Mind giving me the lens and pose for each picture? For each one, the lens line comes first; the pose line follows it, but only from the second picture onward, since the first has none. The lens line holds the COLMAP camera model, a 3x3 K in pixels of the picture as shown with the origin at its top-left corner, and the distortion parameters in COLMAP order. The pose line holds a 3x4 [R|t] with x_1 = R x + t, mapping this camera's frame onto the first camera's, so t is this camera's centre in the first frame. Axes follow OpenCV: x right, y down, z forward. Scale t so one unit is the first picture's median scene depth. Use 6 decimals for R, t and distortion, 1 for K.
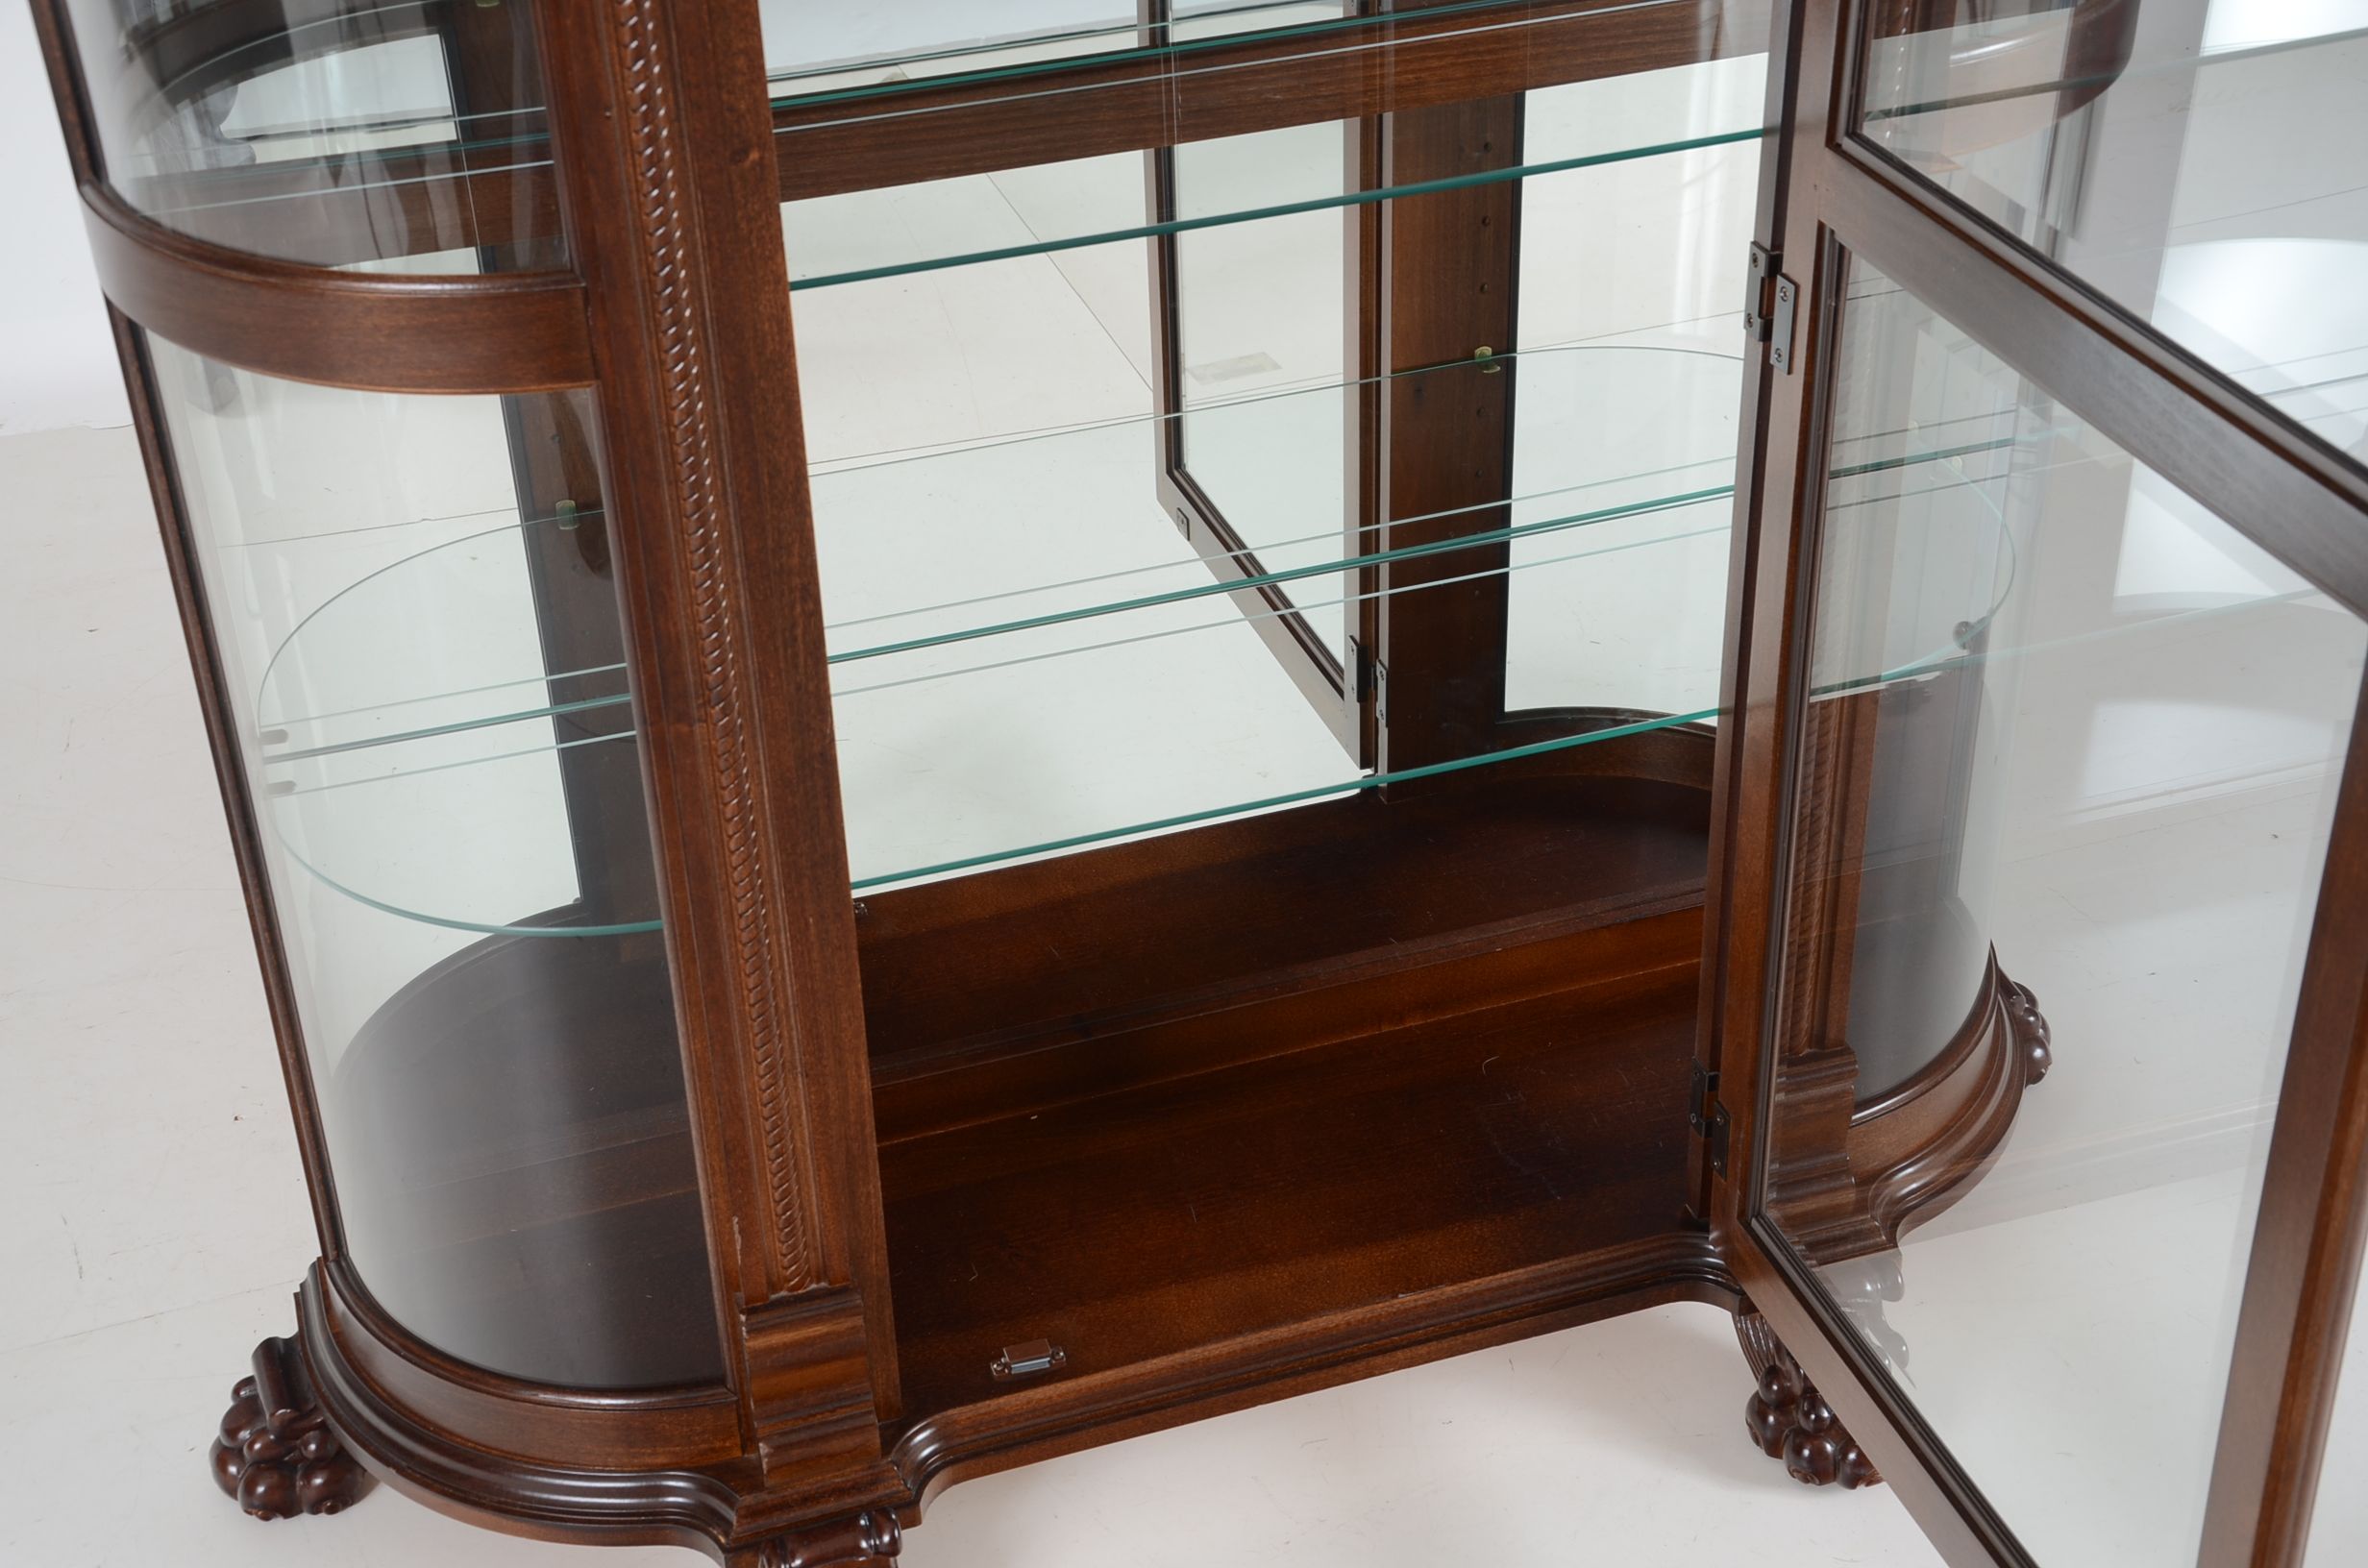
lens RADIAL K [[3156.0, 0, 1184.0], [0, 3156.0, 784.0], [0, 0, 1]] dist [0.007183, 0.005671]
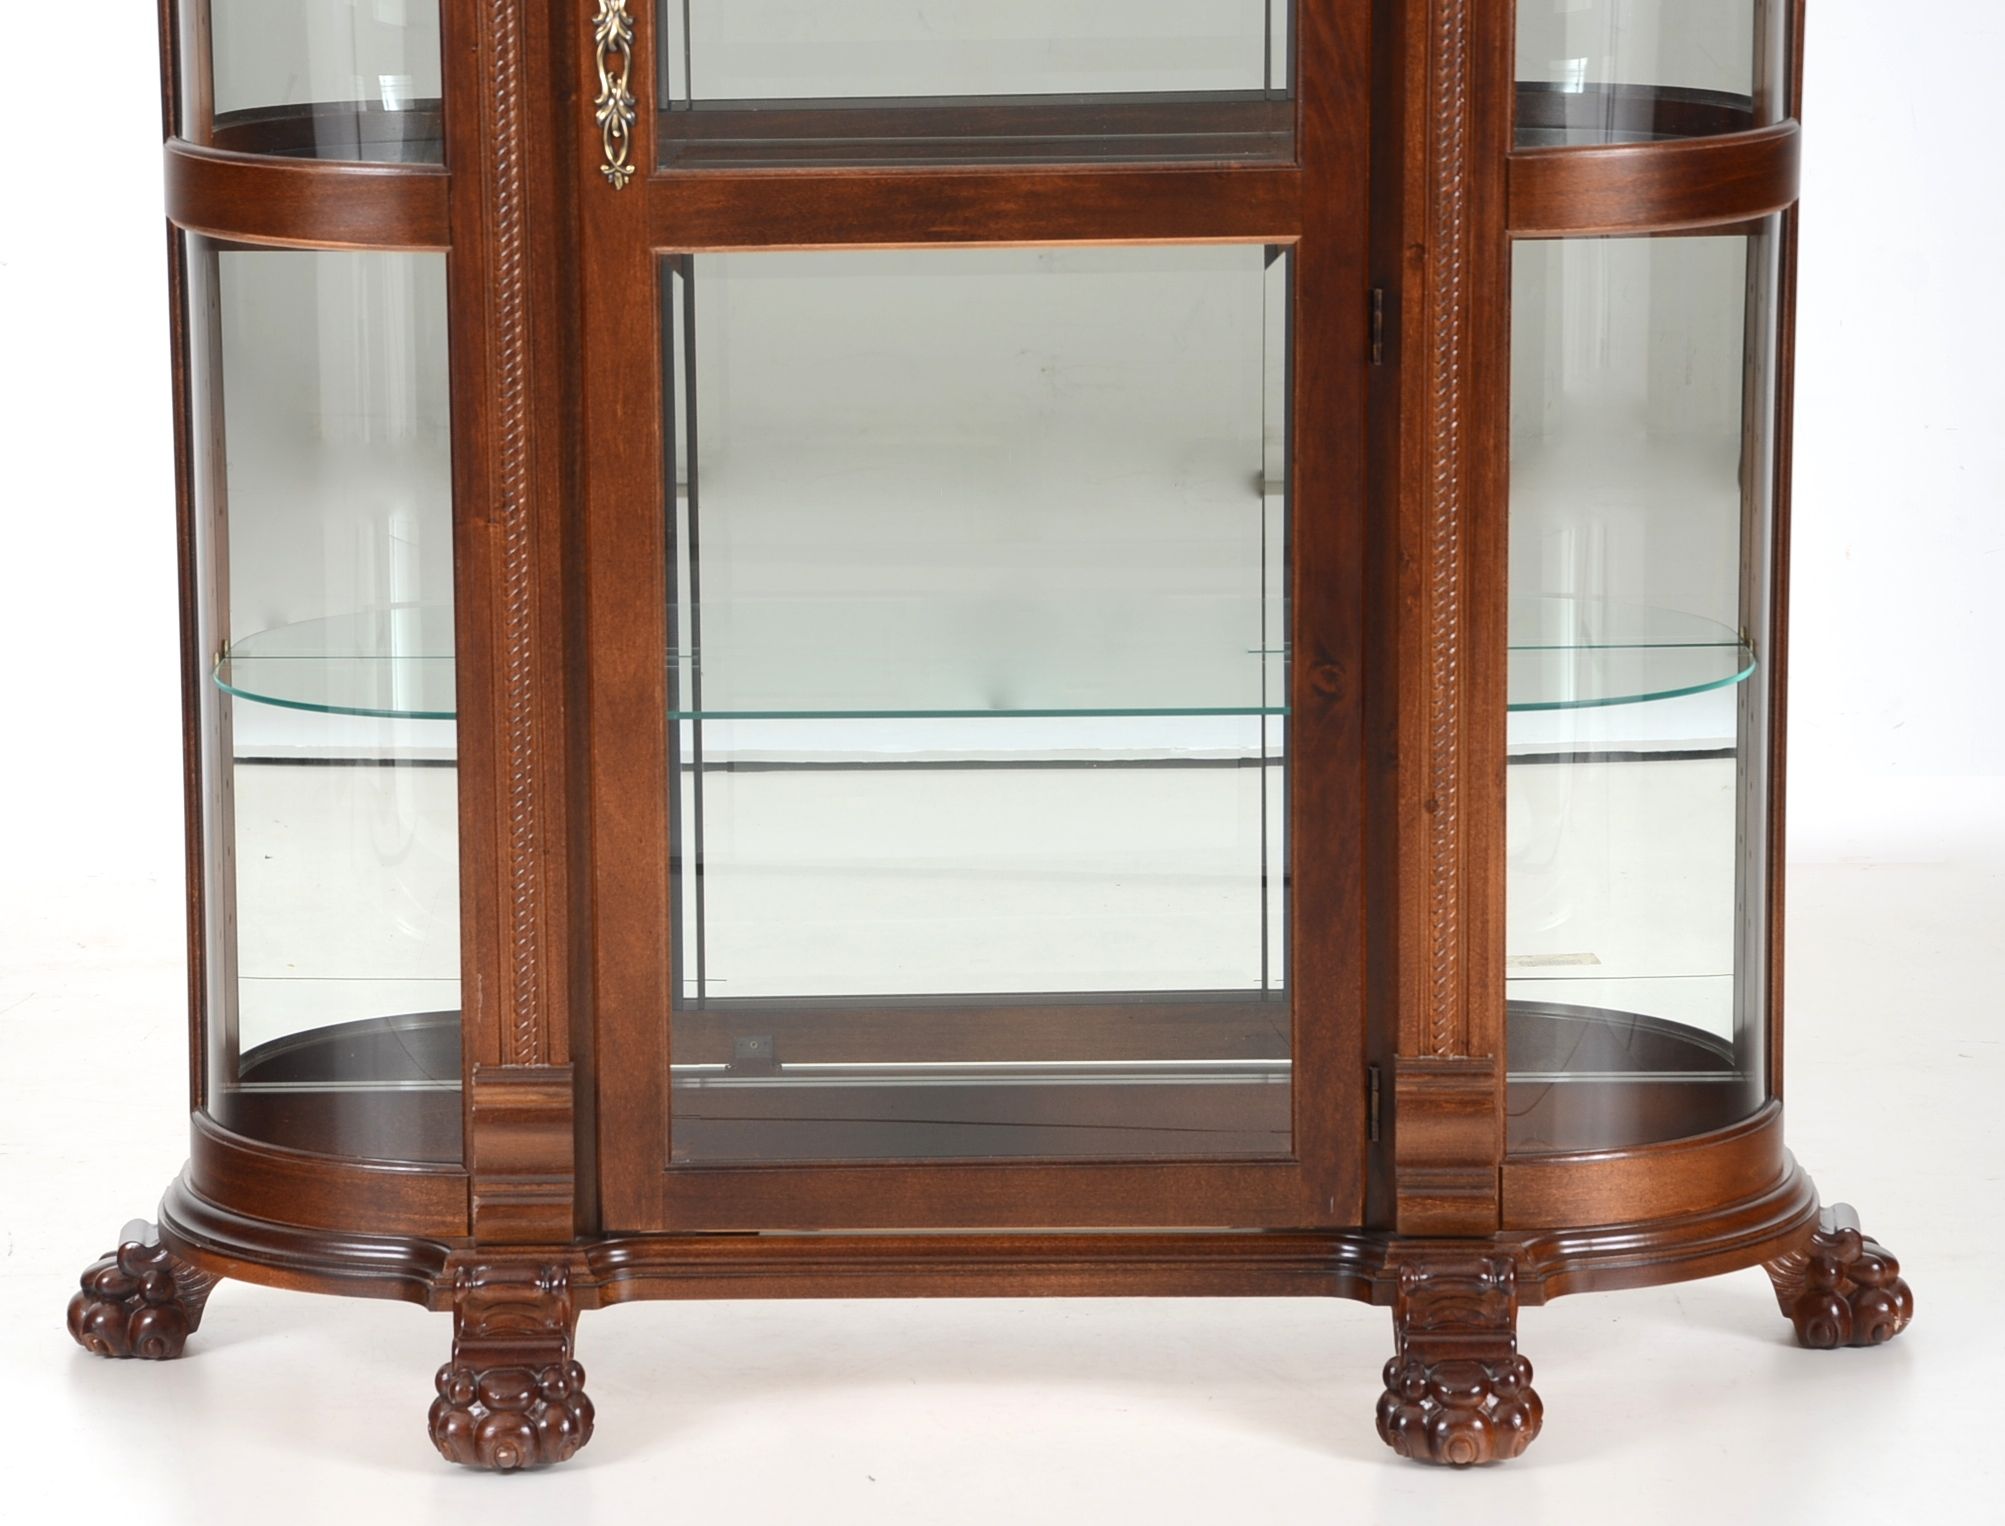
lens RADIAL K [[7268.0, 0, 1002.5], [0, 7268.0, 763.0], [0, 0, 1]] dist [0.623867, 1.624978]
pose [[0.942065, 0.087942, -0.323698, 1.078023], [-0.195666, 0.927899, -0.317360, 1.030811], [0.272449, 0.362311, 0.891349, -1.696610]]
